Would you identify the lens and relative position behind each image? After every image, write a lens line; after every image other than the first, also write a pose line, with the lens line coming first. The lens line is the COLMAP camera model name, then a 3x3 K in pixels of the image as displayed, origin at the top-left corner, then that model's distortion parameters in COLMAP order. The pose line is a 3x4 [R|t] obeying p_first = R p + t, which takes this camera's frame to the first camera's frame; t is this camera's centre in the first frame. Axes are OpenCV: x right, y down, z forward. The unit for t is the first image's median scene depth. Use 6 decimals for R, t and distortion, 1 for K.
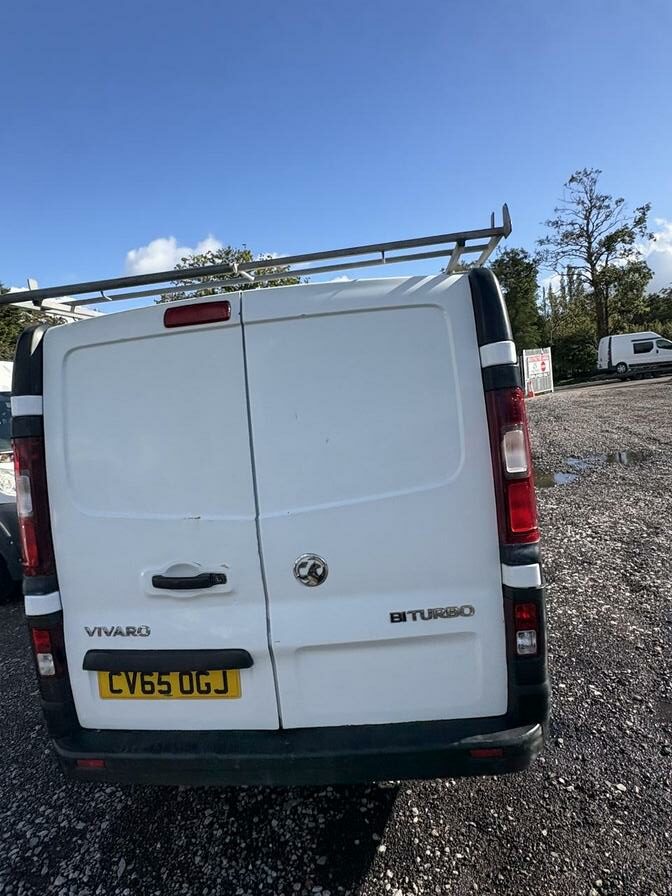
lens RADIAL K [[528.8, 0, 340.7], [0, 528.8, 442.4], [0, 0, 1]] dist [0.003523, -0.001955]
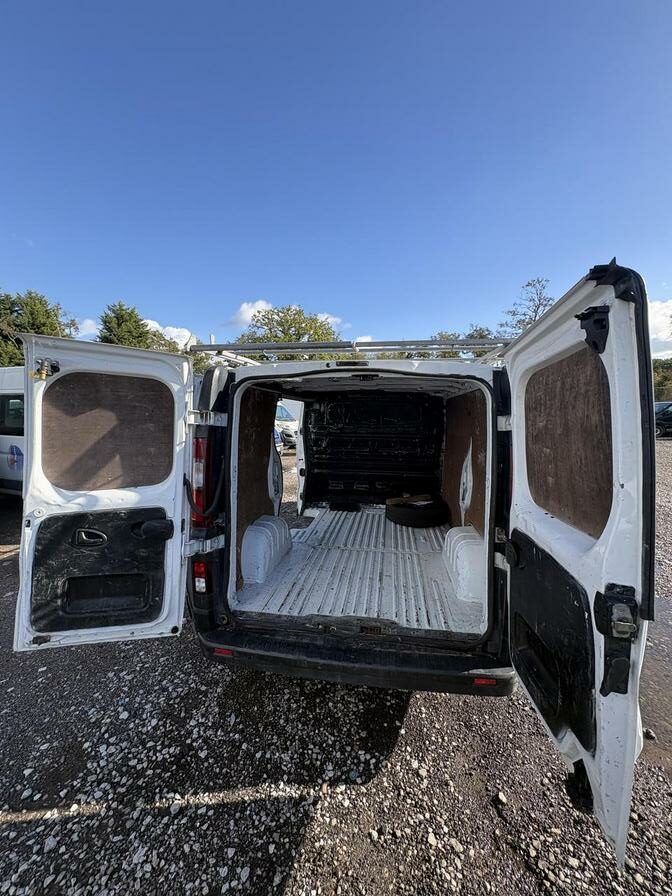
lens RADIAL K [[357.2, 0, 335.0], [0, 357.2, 447.6], [0, 0, 1]] dist [-0.001238, 0.000183]
pose [[0.992811, 0.115721, -0.030560, -0.179522], [-0.115369, 0.993237, 0.013051, -0.041362], [0.031864, -0.009432, 0.999448, -0.033149]]
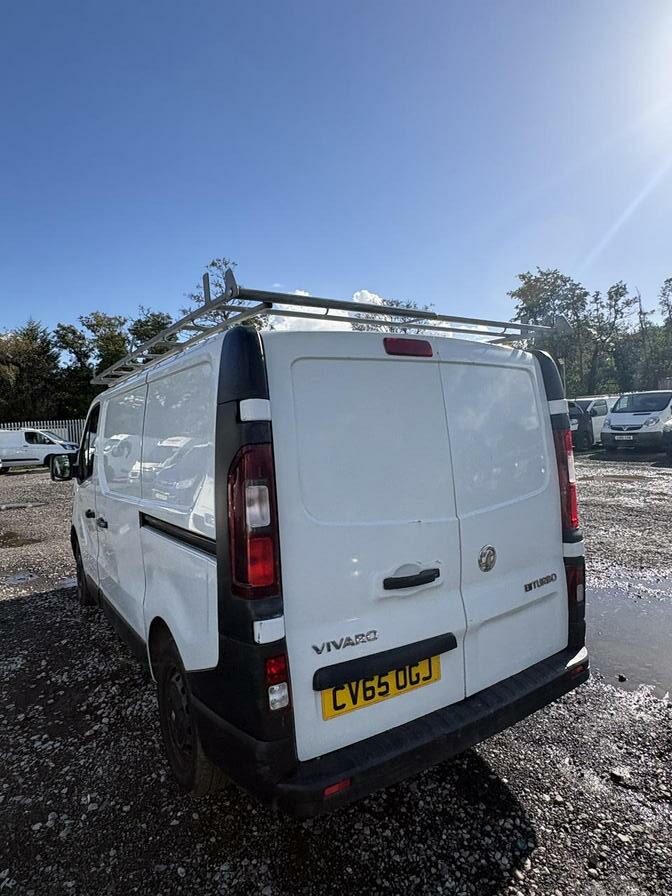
lens RADIAL K [[528.7, 0, 340.5], [0, 528.7, 444.1], [0, 0, 1]] dist [0.000424, 0.000313]
pose [[0.765010, 0.058305, 0.641374, -1.086649], [0.013128, 0.994275, -0.106044, 0.090555], [-0.643884, 0.089545, 0.759865, 0.213793]]
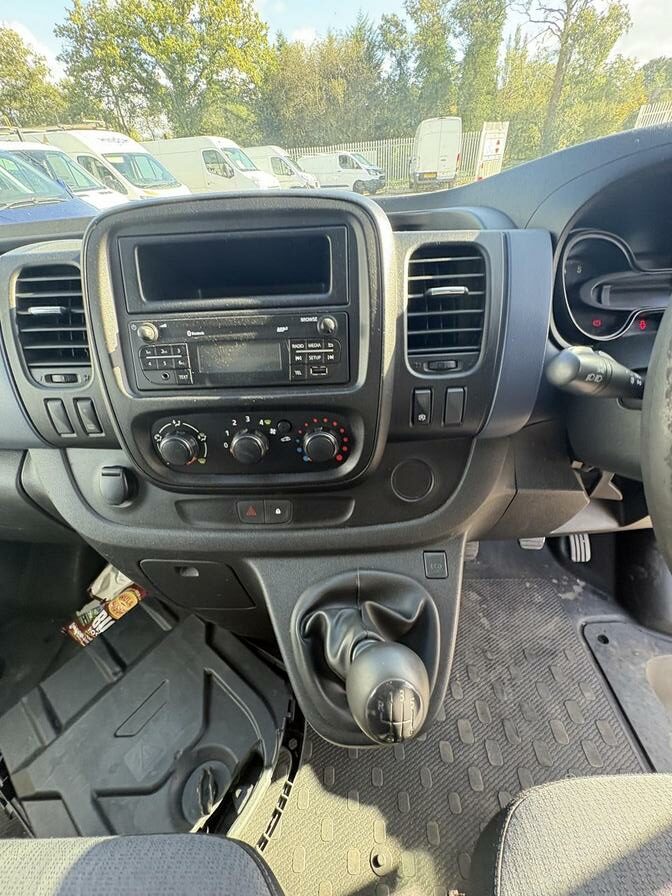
lens RADIAL K [[357.2, 0, 335.0], [0, 357.2, 447.6], [0, 0, 1]] dist [-0.001238, 0.000183]
pose [[0.994641, -0.008288, 0.103060, 0.113740], [-0.048499, 0.842910, 0.535865, -0.154927], [-0.091311, -0.537991, 0.837990, 2.430353]]
